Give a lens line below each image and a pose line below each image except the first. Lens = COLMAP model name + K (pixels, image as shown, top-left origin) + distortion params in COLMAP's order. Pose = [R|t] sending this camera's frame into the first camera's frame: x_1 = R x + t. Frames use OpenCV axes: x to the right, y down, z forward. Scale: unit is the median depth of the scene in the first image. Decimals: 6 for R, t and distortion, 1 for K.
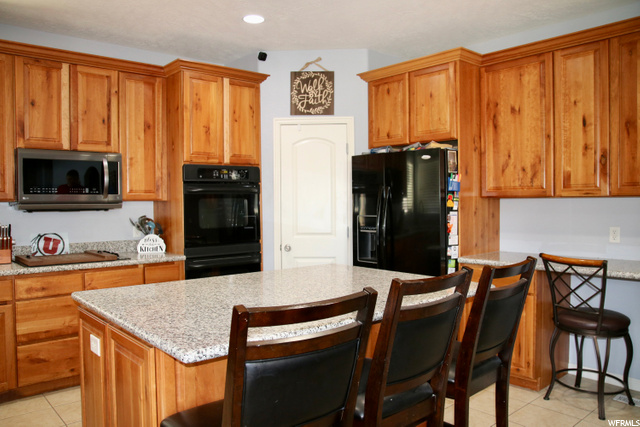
lens RADIAL K [[503.0, 0, 319.0], [0, 503.0, 210.9], [0, 0, 1]] dist [-0.119344, 0.076088]
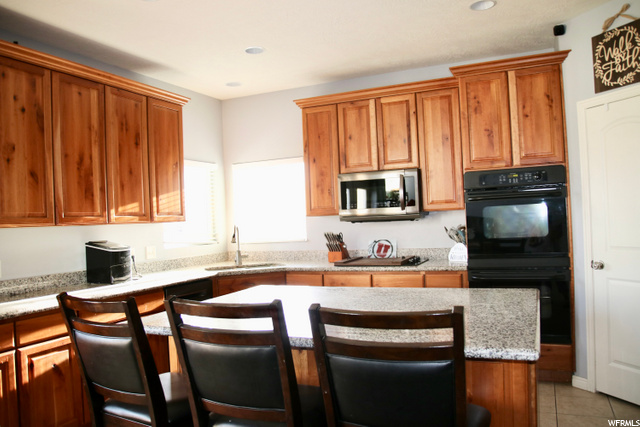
lens RADIAL K [[503.0, 0, 316.9], [0, 503.0, 219.3], [0, 0, 1]] dist [-0.119344, 0.076088]
pose [[0.410613, -0.013179, -0.911714, 0.471876], [0.018263, 0.999814, -0.006227, -0.000601], [0.911627, -0.014094, 0.410777, 0.314798]]
